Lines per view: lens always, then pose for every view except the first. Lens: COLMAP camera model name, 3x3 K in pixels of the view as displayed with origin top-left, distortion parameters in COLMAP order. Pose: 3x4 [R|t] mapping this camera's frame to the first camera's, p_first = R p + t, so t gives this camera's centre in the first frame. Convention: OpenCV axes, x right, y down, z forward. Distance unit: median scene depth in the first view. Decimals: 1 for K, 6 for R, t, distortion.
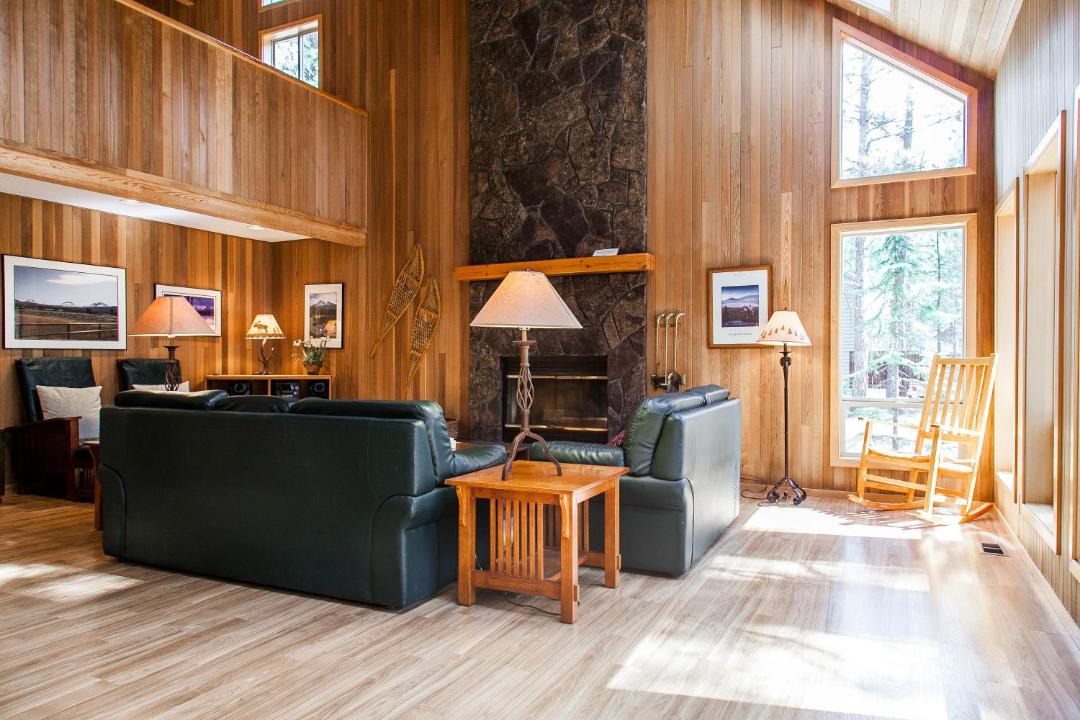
lens RADIAL K [[722.4, 0, 544.5], [0, 722.4, 362.5], [0, 0, 1]] dist [0.005070, 0.006060]
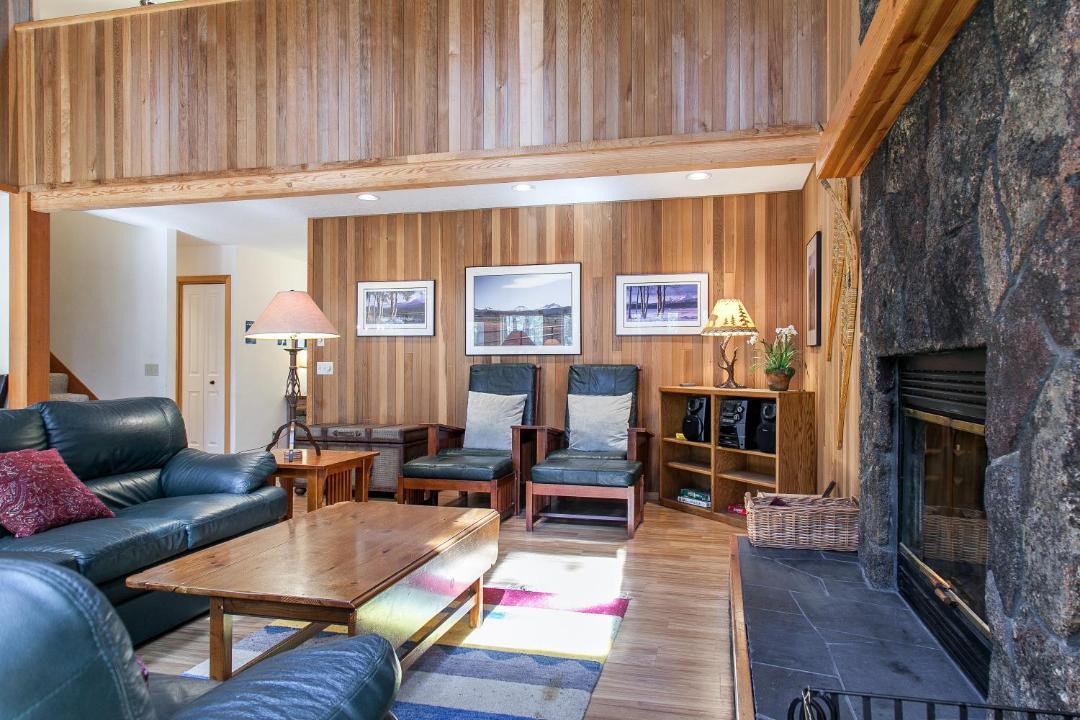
lens RADIAL K [[713.5, 0, 538.9], [0, 713.5, 368.3], [0, 0, 1]] dist [0.004290, 0.003572]
pose [[0.211988, 0.001995, -0.977270, 0.288045], [-0.004645, 0.999989, 0.001034, -0.001255], [0.977261, 0.004320, 0.211995, 0.830550]]
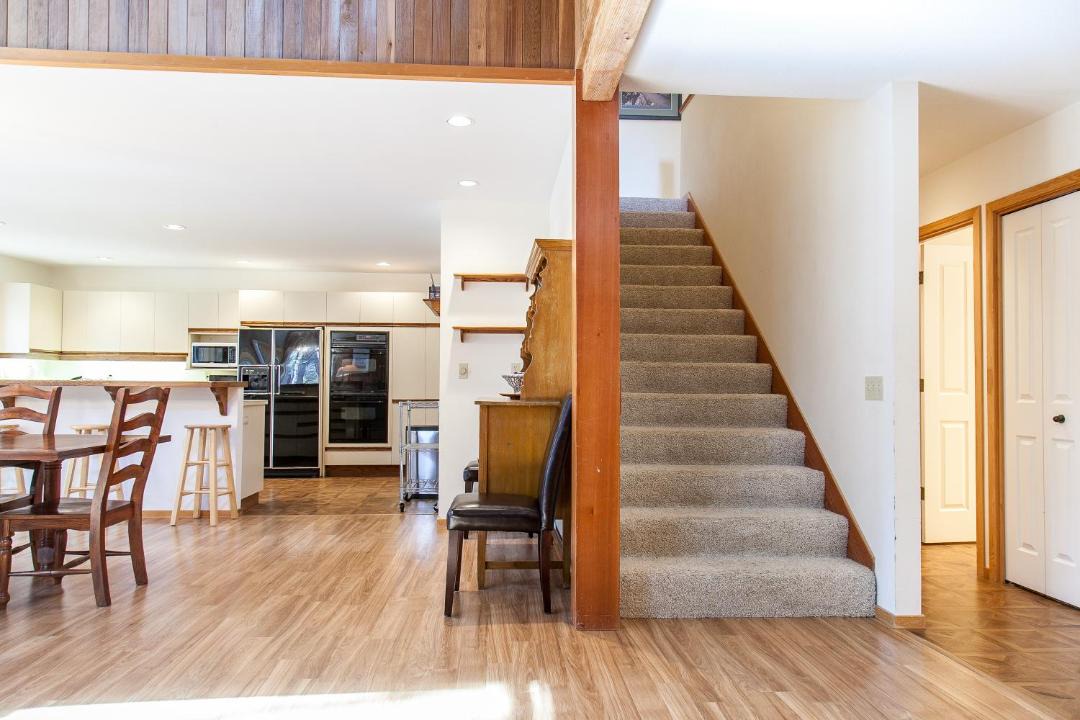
lens RADIAL K [[713.6, 0, 532.6], [0, 713.6, 370.6], [0, 0, 1]] dist [0.013264, -0.001046]
pose [[-0.867840, -0.018112, -0.496513, -0.424714], [-0.008167, 0.999720, -0.022192, 0.005475], [0.496776, -0.015205, -0.867746, 0.818362]]
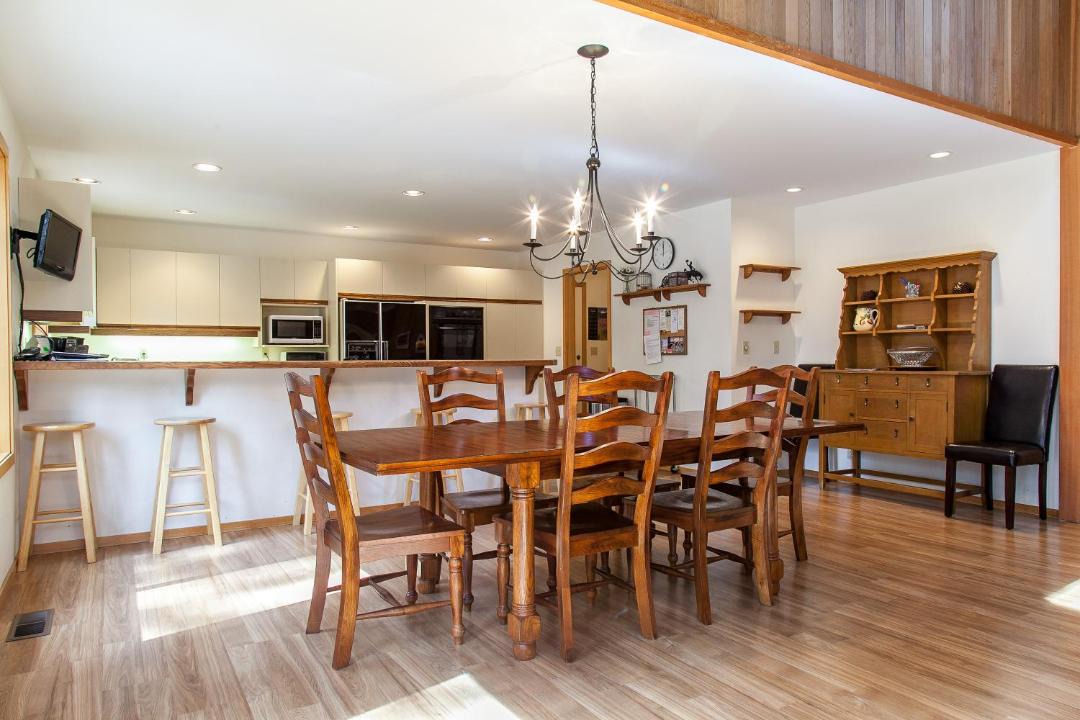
lens RADIAL K [[703.3, 0, 541.8], [0, 703.3, 362.8], [0, 0, 1]] dist [-0.002867, 0.000478]
pose [[-0.520458, 0.013368, -0.853783, 0.214096], [0.004619, 0.999907, 0.012840, -0.006860], [0.853875, 0.002739, -0.520471, 0.310314]]
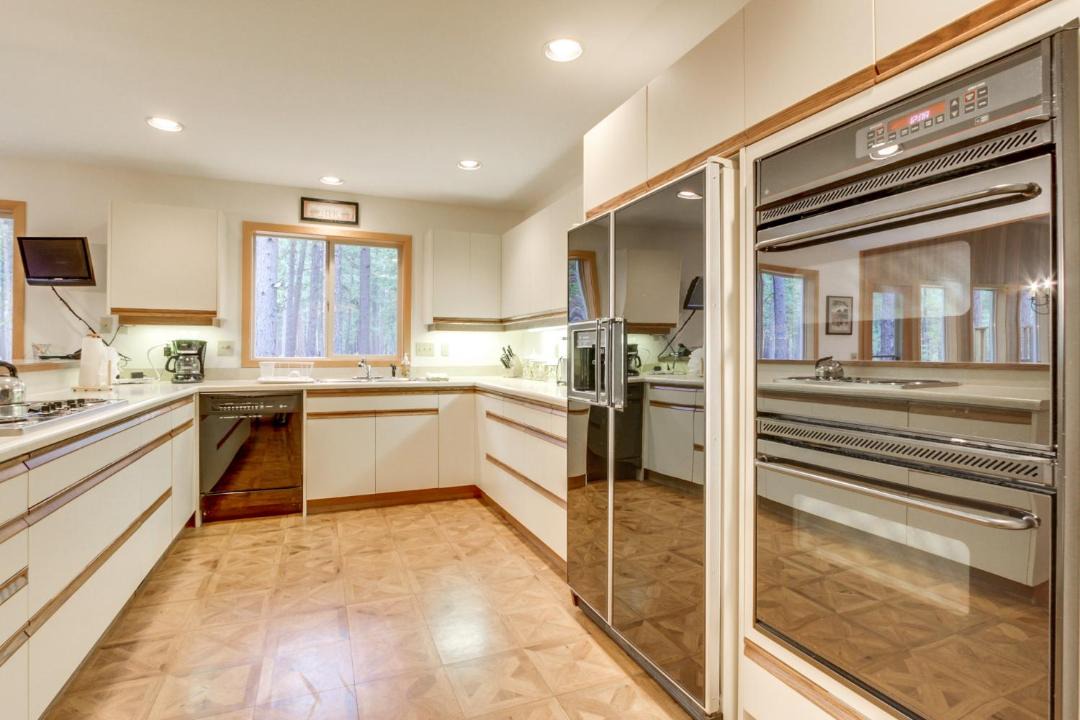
lens RADIAL K [[521.6, 0, 542.5], [0, 521.6, 351.6], [0, 0, 1]] dist [-0.014102, 0.002292]
pose [[-0.758812, -0.002886, 0.651304, -0.832427], [-0.004331, 0.999990, -0.000614, -0.008990], [-0.651296, -0.003287, -0.758817, -0.278209]]
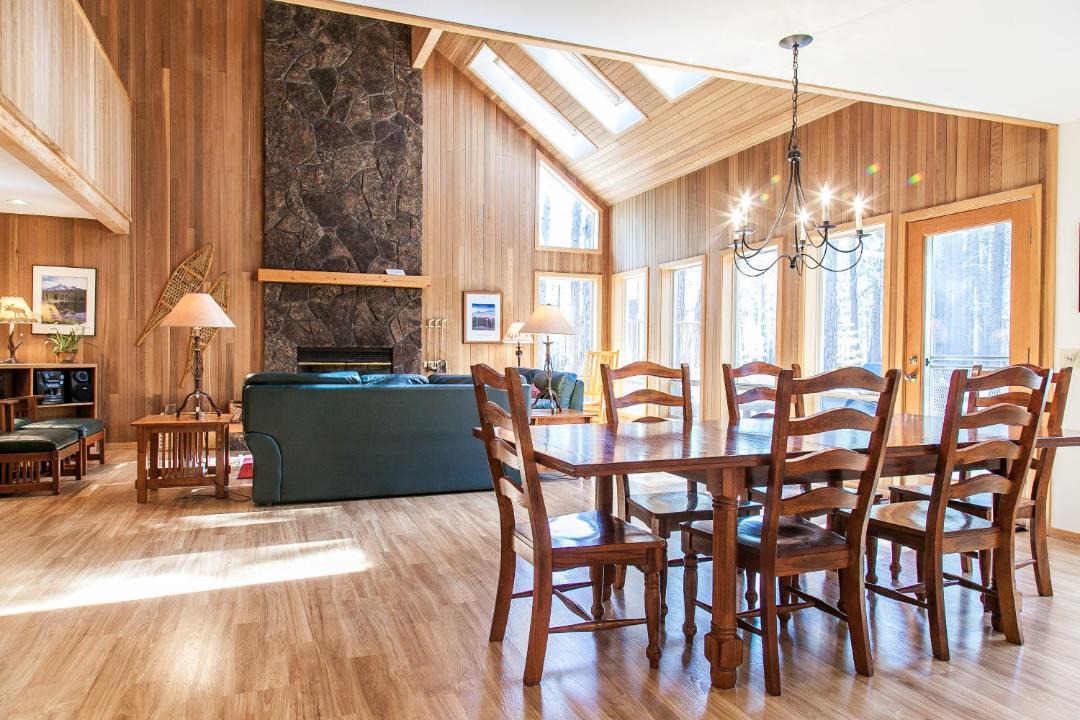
lens RADIAL K [[713.5, 0, 550.6], [0, 713.5, 363.2], [0, 0, 1]] dist [0.004290, 0.003572]
pose [[0.665637, -0.004890, 0.746260, -0.713035], [-0.006627, 0.999900, 0.012463, 0.001226], [-0.746246, -0.013242, 0.665538, -0.117542]]
